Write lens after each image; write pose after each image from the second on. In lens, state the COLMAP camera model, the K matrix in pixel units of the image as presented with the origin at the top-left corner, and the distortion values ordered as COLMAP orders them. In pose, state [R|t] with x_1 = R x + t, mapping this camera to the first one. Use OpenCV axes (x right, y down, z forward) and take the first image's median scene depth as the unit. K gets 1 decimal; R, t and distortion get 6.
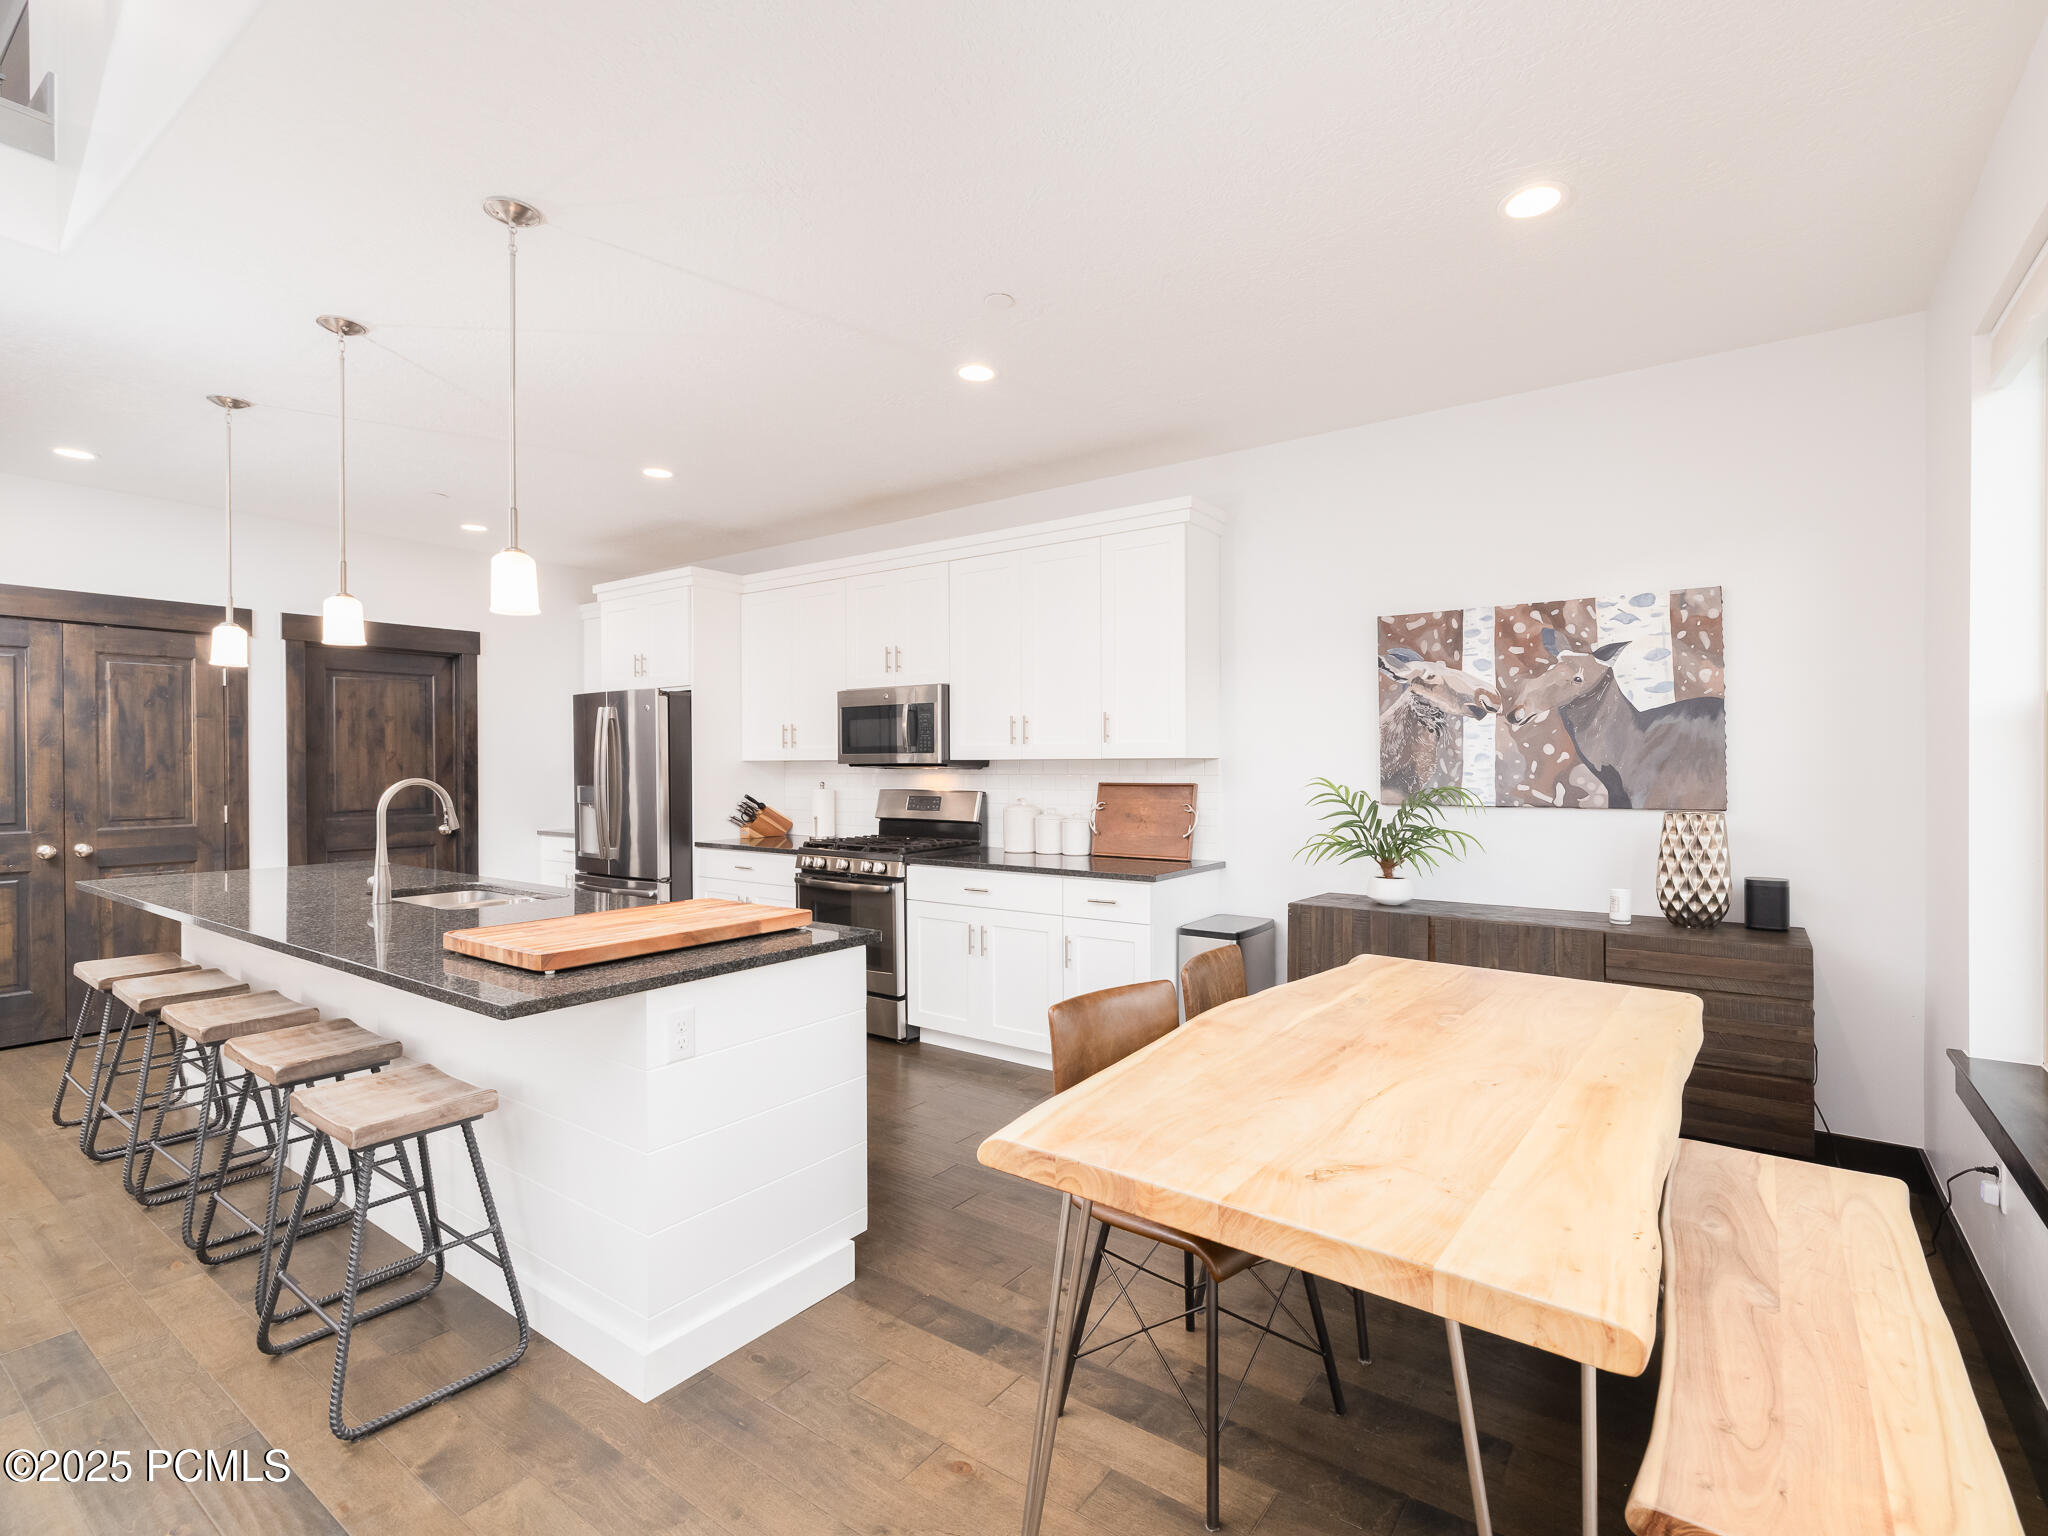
lens RADIAL K [[955.2, 0, 1075.1], [0, 955.2, 768.4], [0, 0, 1]] dist [-0.000716, 0.000599]
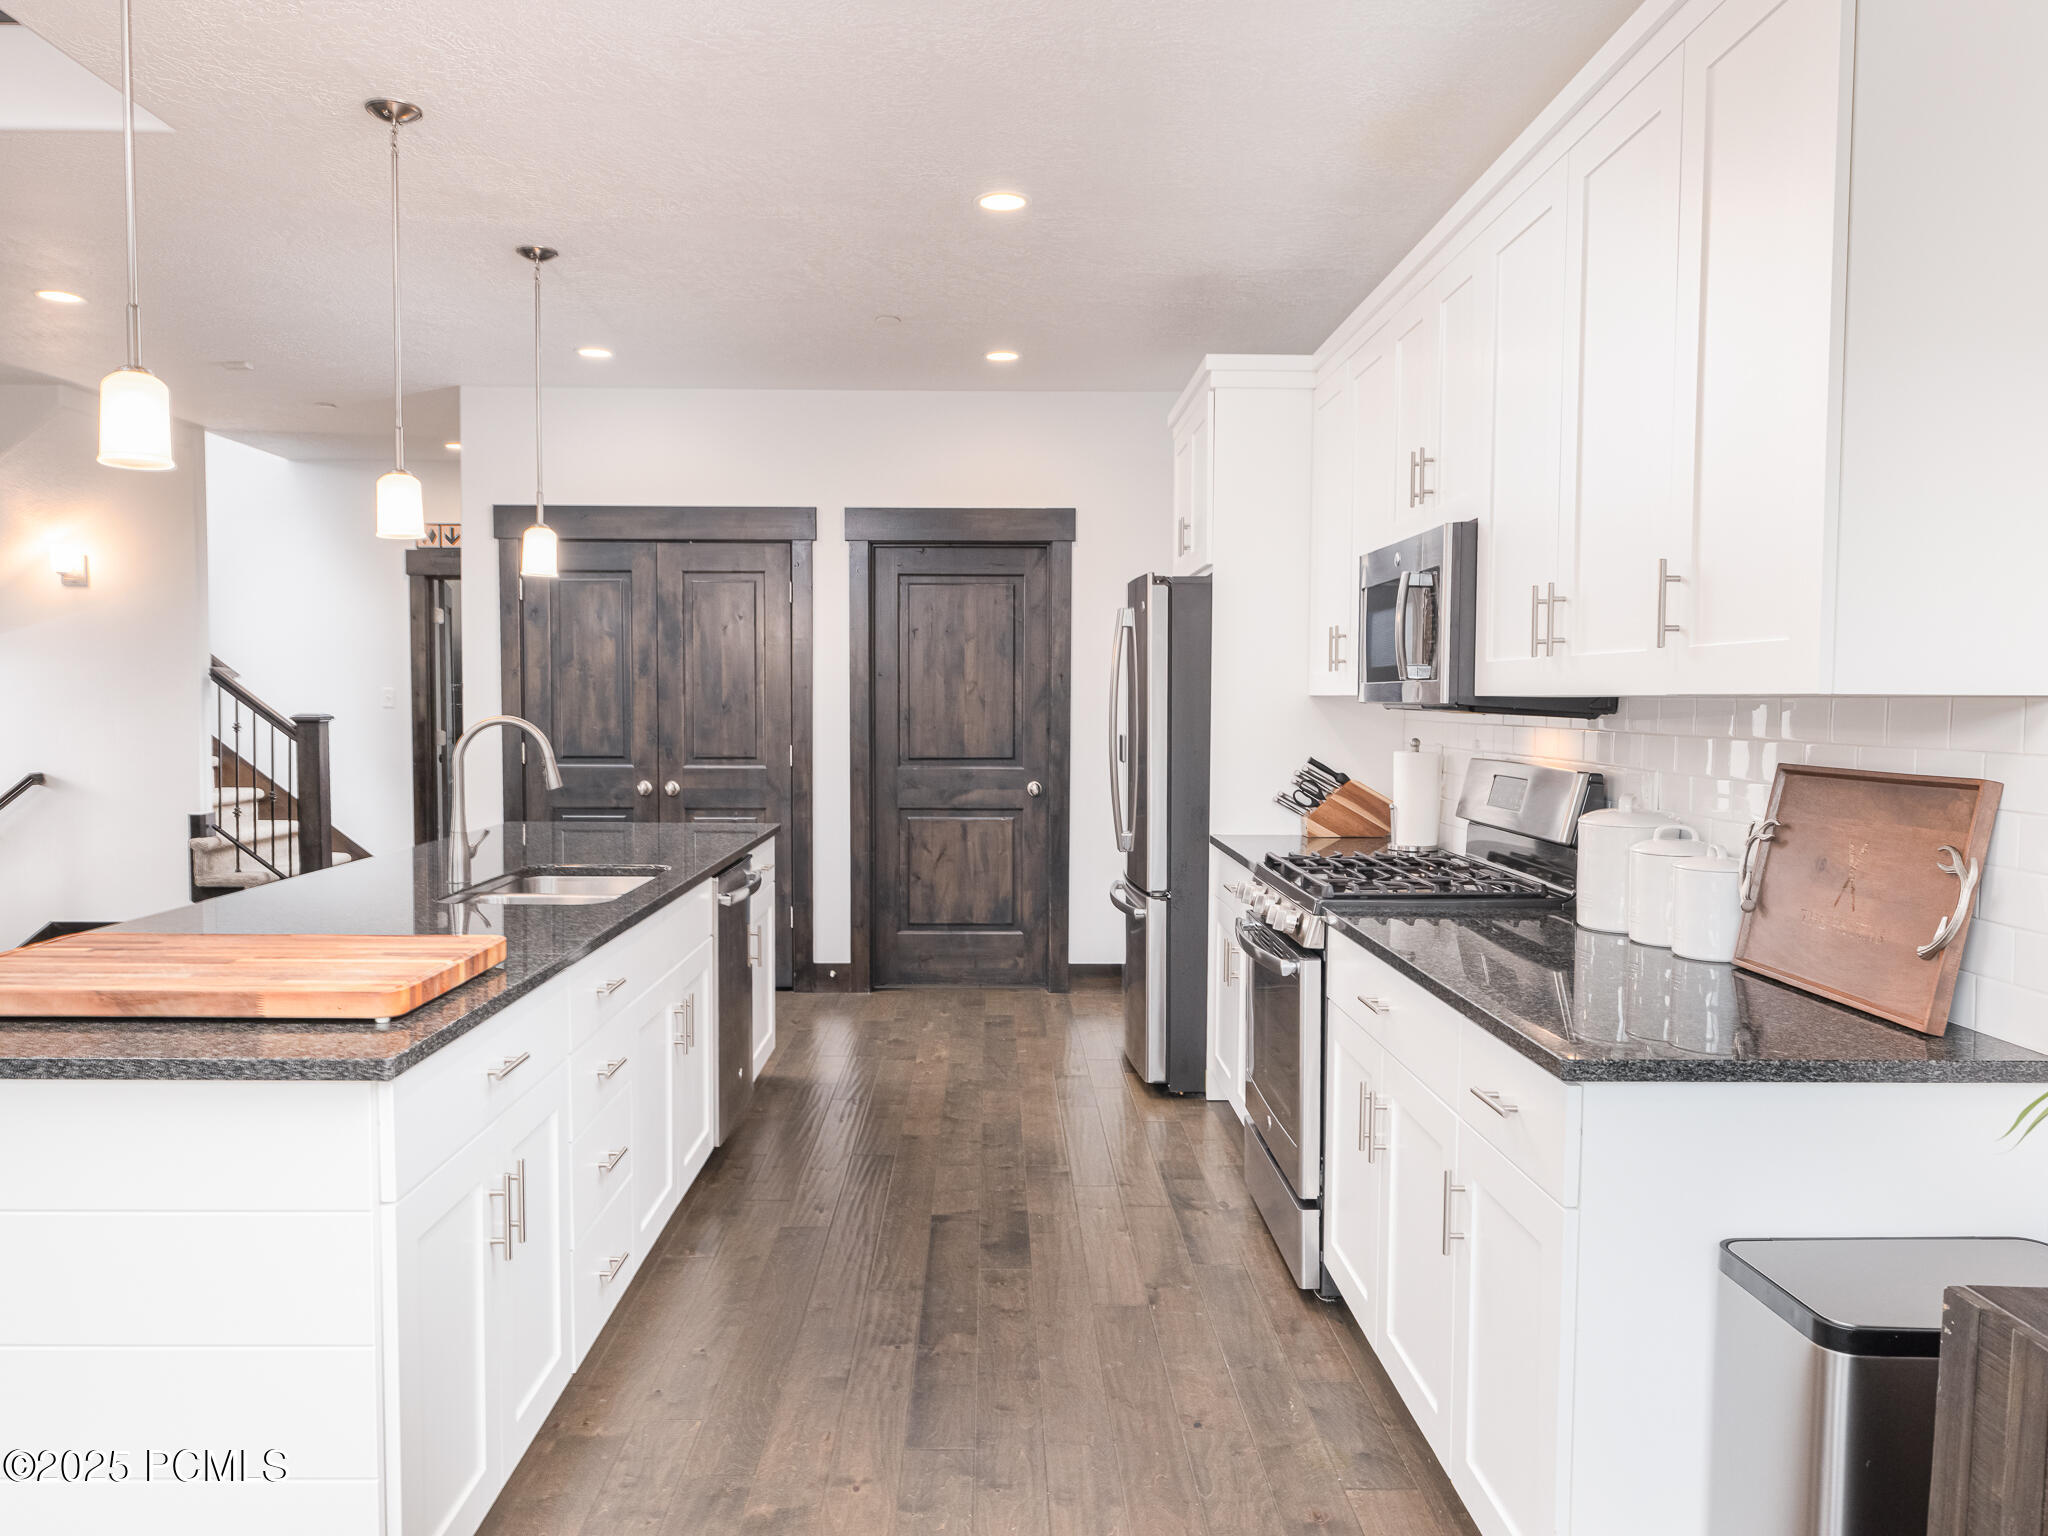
lens RADIAL K [[1458.0, 0, 1000.4], [0, 1458.0, 780.5], [0, 0, 1]] dist [0.005186, 0.002306]
pose [[0.569289, 0.053082, -0.820422, 0.375003], [-0.010807, 0.998310, 0.057092, -0.007589], [0.822067, -0.023636, 0.568901, 0.575756]]
